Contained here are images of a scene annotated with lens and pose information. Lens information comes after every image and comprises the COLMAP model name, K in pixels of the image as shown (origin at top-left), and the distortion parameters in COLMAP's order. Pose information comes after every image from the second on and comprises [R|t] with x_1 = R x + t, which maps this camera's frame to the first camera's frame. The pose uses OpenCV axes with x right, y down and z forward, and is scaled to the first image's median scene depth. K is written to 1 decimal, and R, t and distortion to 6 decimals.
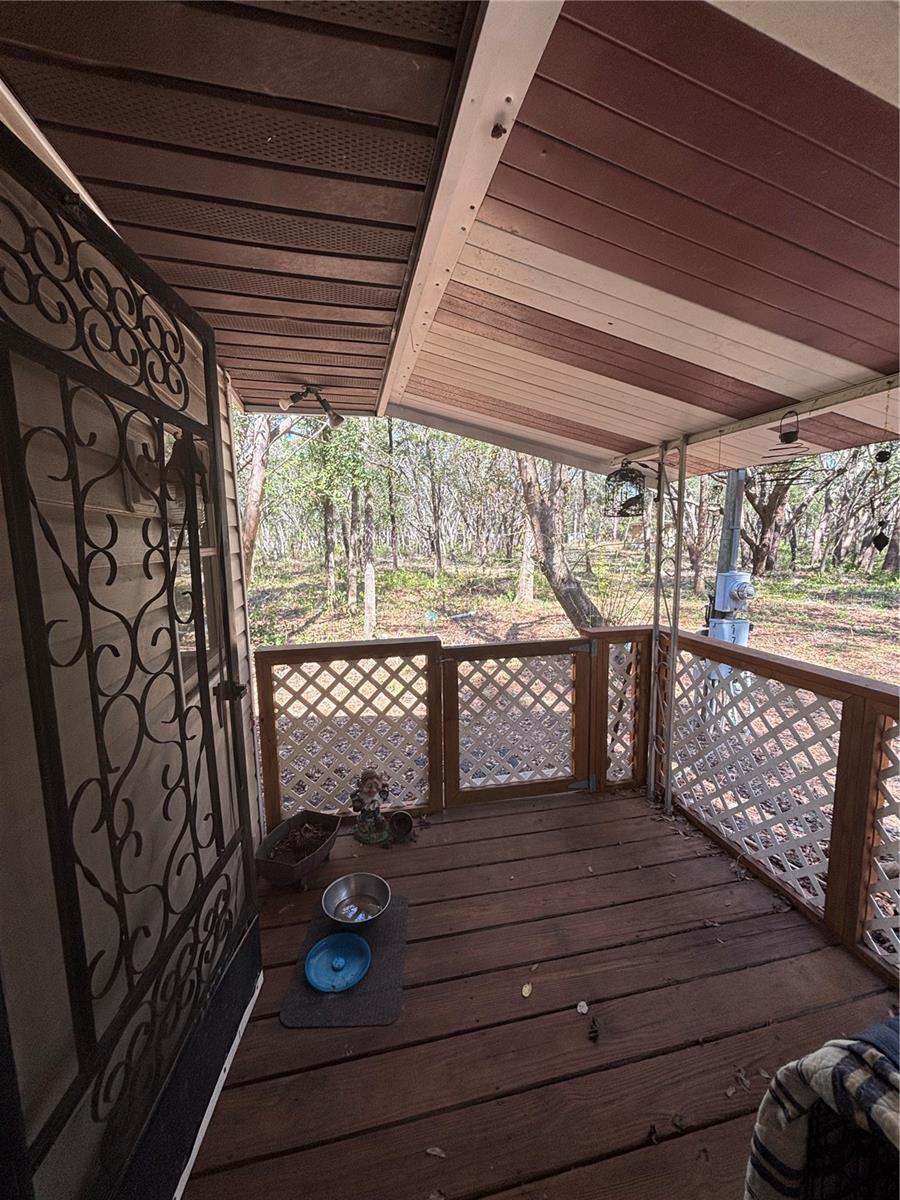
lens RADIAL K [[483.3, 0, 452.1], [0, 483.3, 599.6], [0, 0, 1]] dist [0.000678, -0.000644]
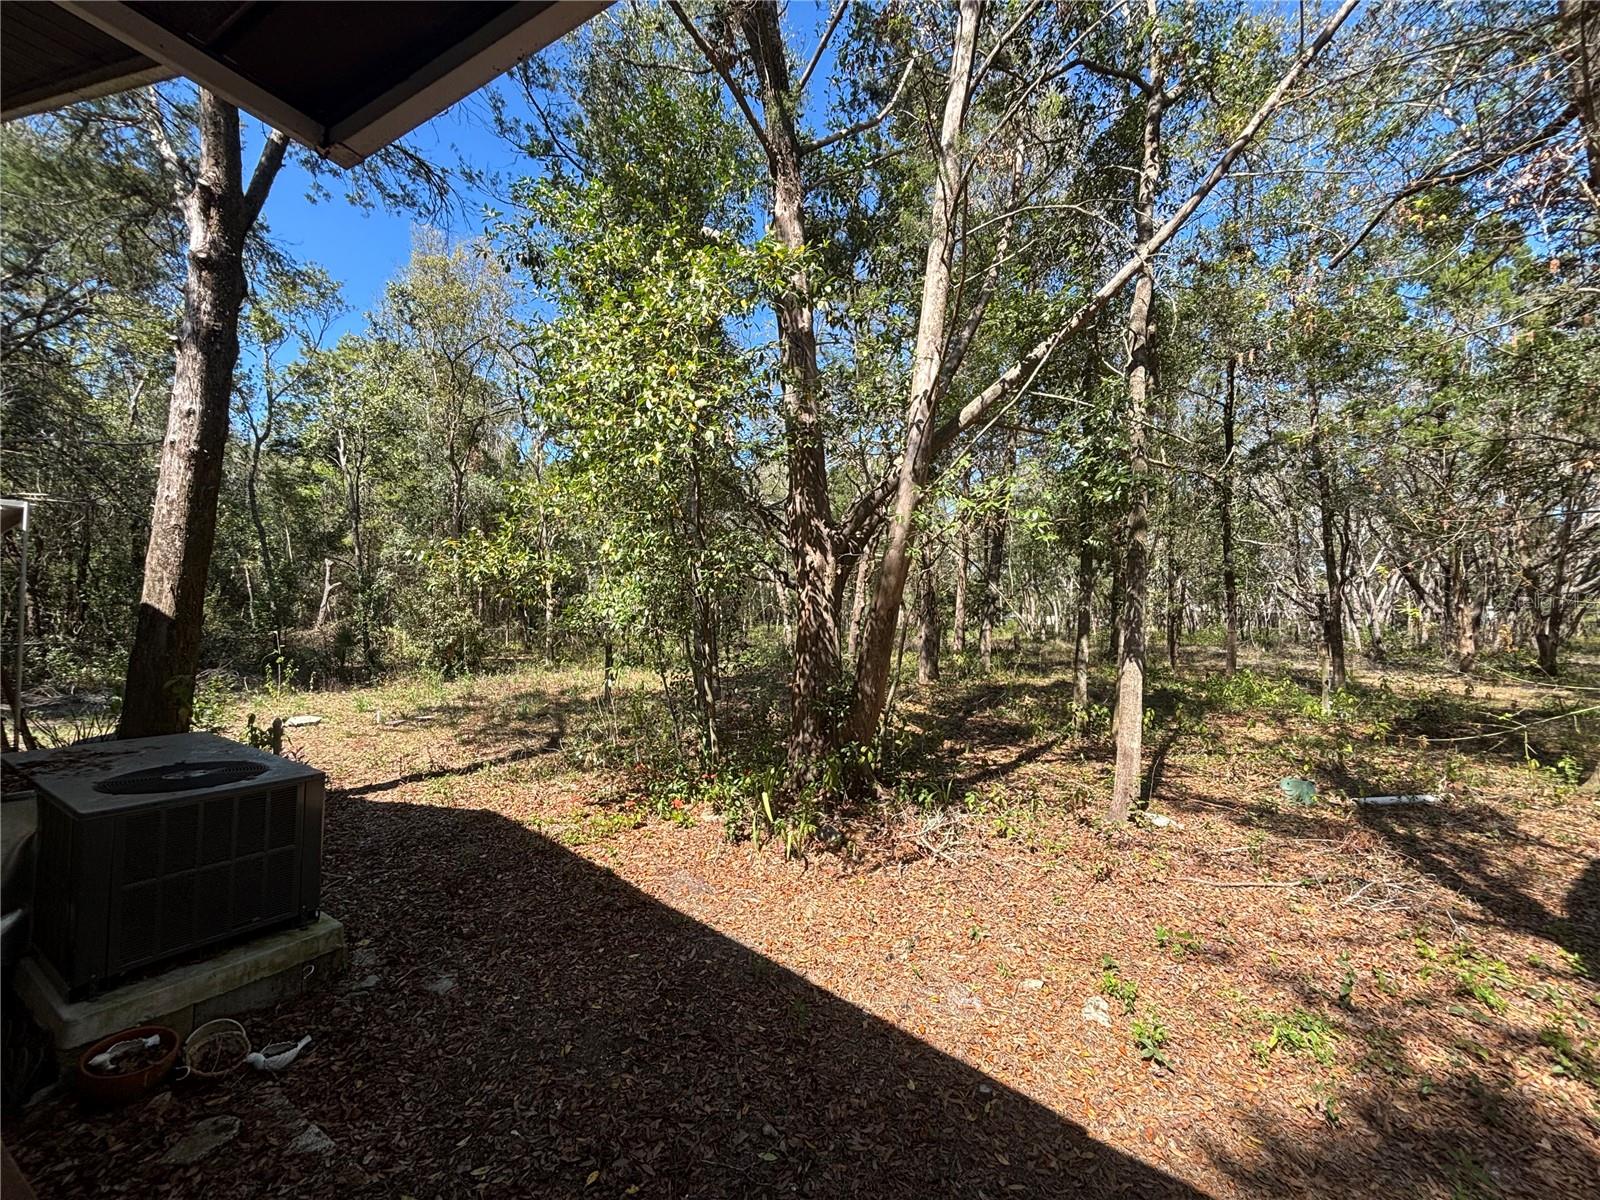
lens RADIAL K [[644.4, 0, 799.2], [0, 644.4, 597.1], [0, 0, 1]] dist [0.000678, -0.000644]
pose [[0.741039, 0.002656, -0.671457, 0.005983], [-0.103062, 0.988593, -0.109832, -0.012732], [0.663505, 0.150591, 0.732859, 0.117242]]
